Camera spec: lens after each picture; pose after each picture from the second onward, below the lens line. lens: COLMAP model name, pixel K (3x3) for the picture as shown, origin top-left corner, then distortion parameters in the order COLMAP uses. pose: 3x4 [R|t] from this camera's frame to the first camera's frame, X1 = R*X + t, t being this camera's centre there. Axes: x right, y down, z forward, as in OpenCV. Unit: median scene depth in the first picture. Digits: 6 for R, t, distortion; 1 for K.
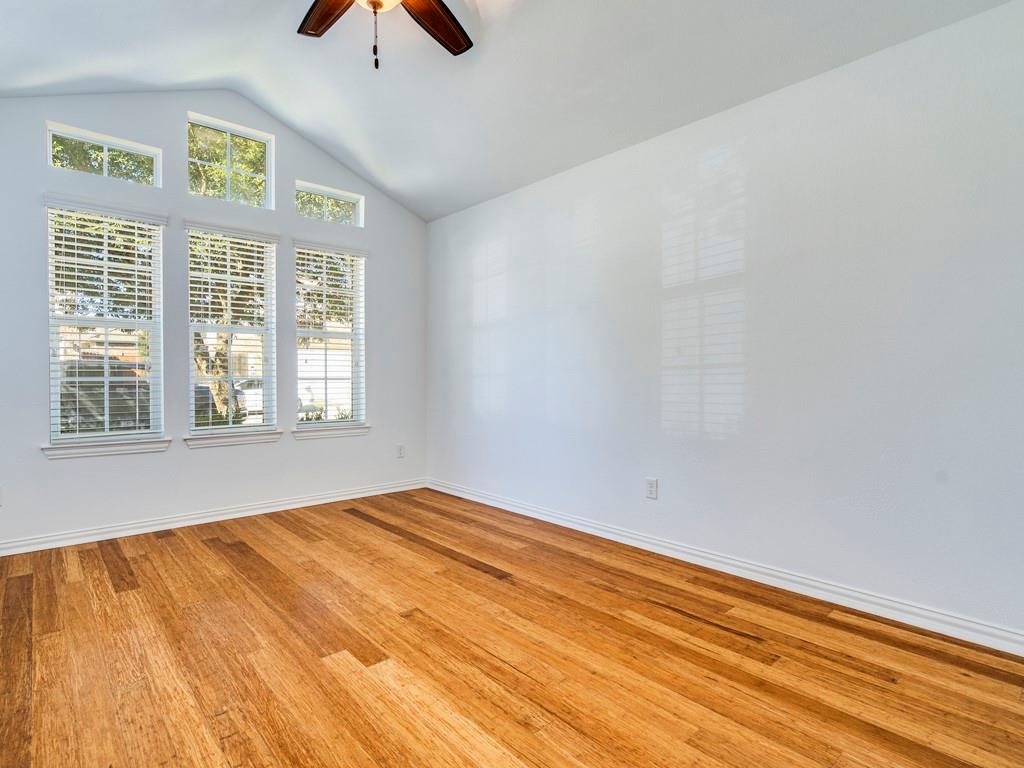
lens RADIAL K [[536.5, 0, 510.3], [0, 536.5, 376.8], [0, 0, 1]] dist [0.018858, 0.000307]
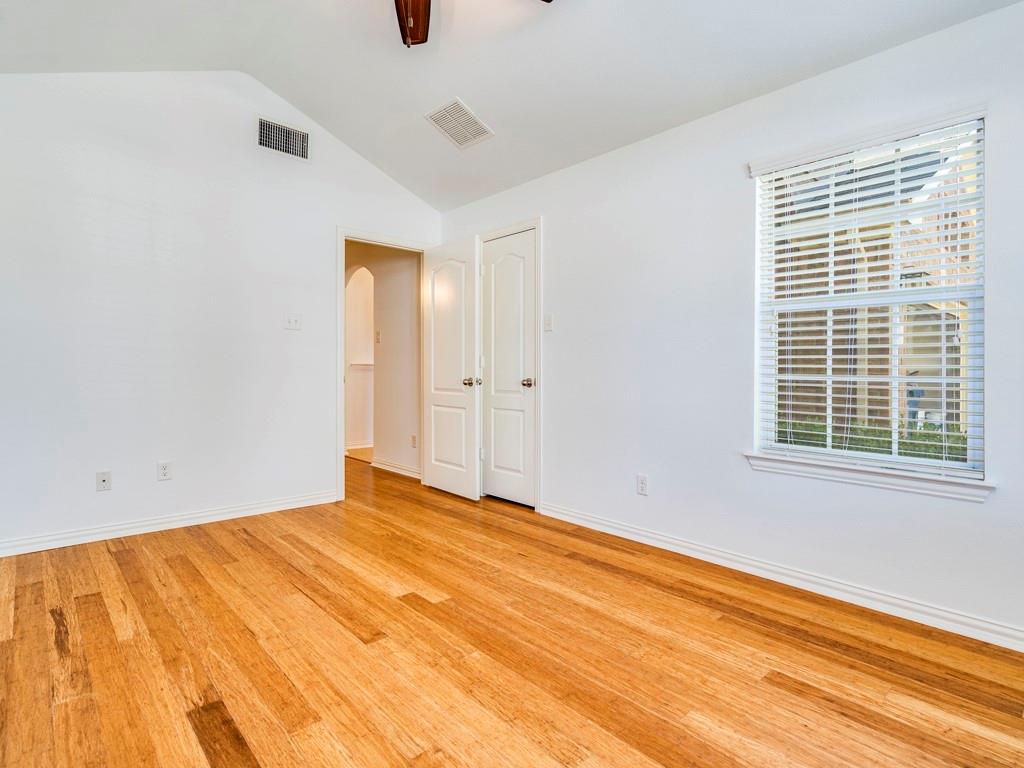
lens RADIAL K [[536.5, 0, 517.2], [0, 536.5, 380.7], [0, 0, 1]] dist [0.018858, 0.000307]
pose [[-0.999860, -0.004550, -0.016094, -0.409839], [-0.004893, 0.999761, 0.021307, -0.004808], [0.015993, 0.021383, -0.999643, 1.907899]]
